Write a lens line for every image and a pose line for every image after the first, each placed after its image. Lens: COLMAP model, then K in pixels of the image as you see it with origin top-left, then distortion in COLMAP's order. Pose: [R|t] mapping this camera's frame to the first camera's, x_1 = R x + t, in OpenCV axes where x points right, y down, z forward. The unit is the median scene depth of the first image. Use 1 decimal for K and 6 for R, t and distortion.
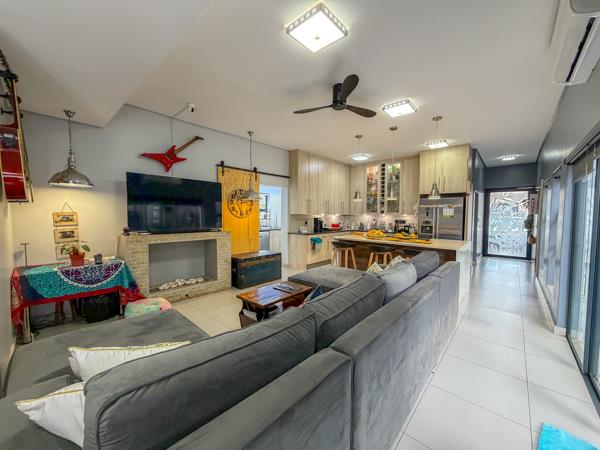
lens RADIAL K [[240.3, 0, 300.8], [0, 240.3, 225.1], [0, 0, 1]] dist [-0.000633, -0.000763]
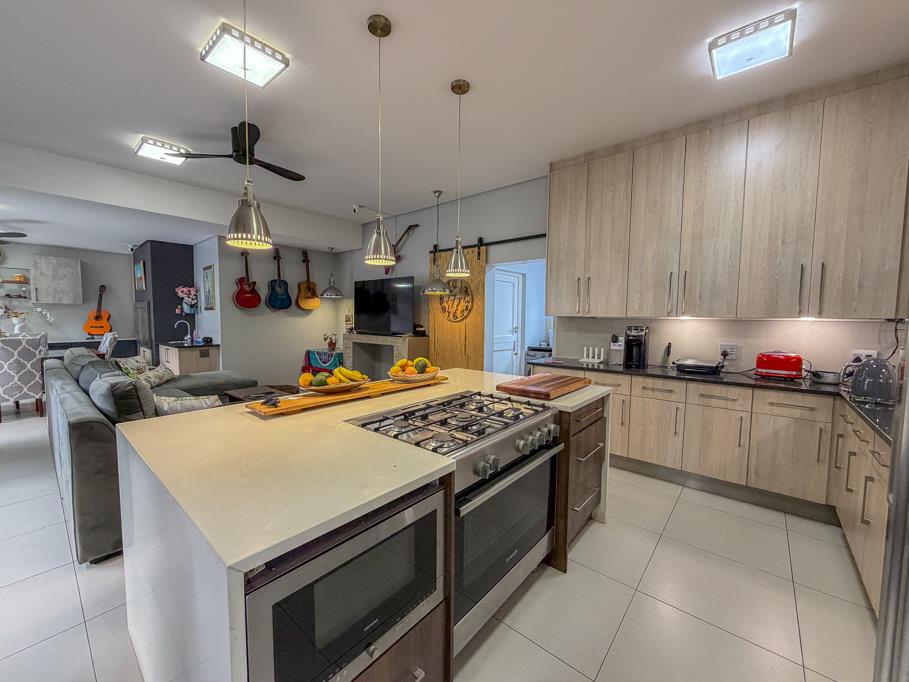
lens RADIAL K [[364.0, 0, 450.0], [0, 364.0, 343.1], [0, 0, 1]] dist [-0.000633, -0.000763]
pose [[0.016453, 0.062891, -0.997885, 0.652659], [-0.055433, 0.996542, 0.061893, -0.028392], [0.998327, 0.054298, 0.019882, 0.828259]]
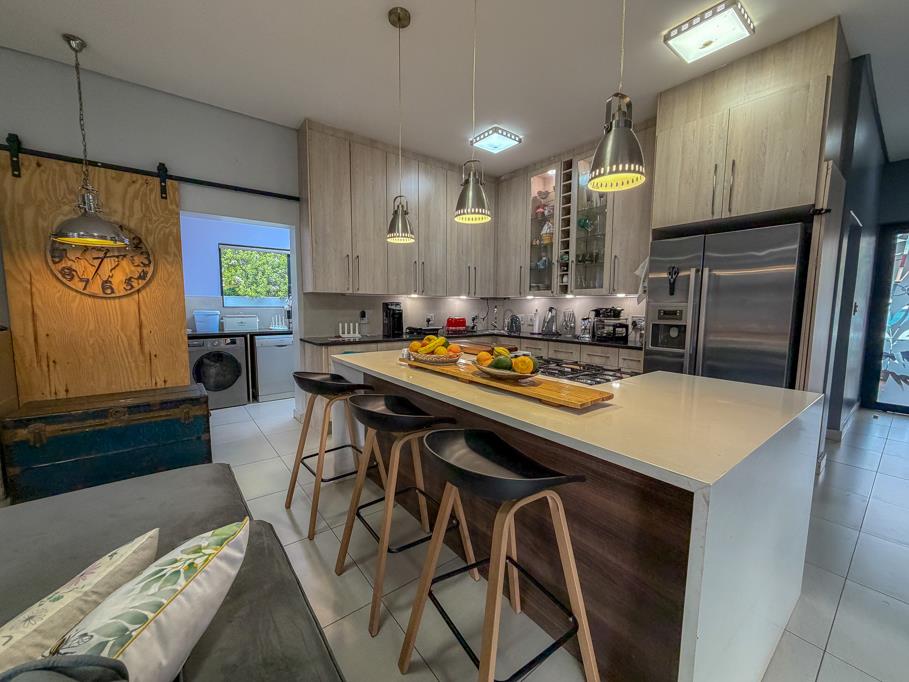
lens RADIAL K [[364.0, 0, 454.1], [0, 364.0, 342.0], [0, 0, 1]] dist [-0.000633, -0.000763]
pose [[0.982677, 0.017622, -0.184488, 0.331084], [-0.007842, 0.998531, 0.053611, 0.002298], [0.185161, -0.051236, 0.981372, 0.462874]]
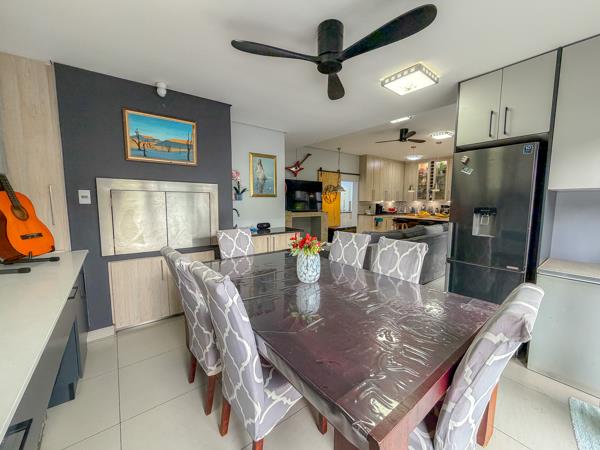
lens RADIAL K [[240.3, 0, 298.9], [0, 240.3, 225.3], [0, 0, 1]] dist [-0.000633, -0.000763]
pose [[0.982600, 0.013893, -0.185214, -0.135325], [-0.004025, 0.998557, 0.053547, 0.023900], [0.185691, -0.051870, 0.981238, -0.479628]]
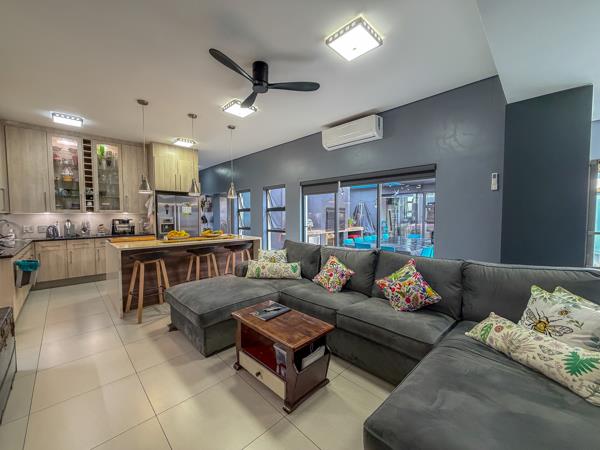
lens RADIAL K [[240.3, 0, 301.2], [0, 240.3, 225.1], [0, 0, 1]] dist [-0.000633, -0.000763]
pose [[0.073541, -0.054527, 0.995800, -0.380192], [0.045595, 0.997644, 0.051261, -0.018046], [-0.996249, 0.041633, 0.075854, 0.404010]]
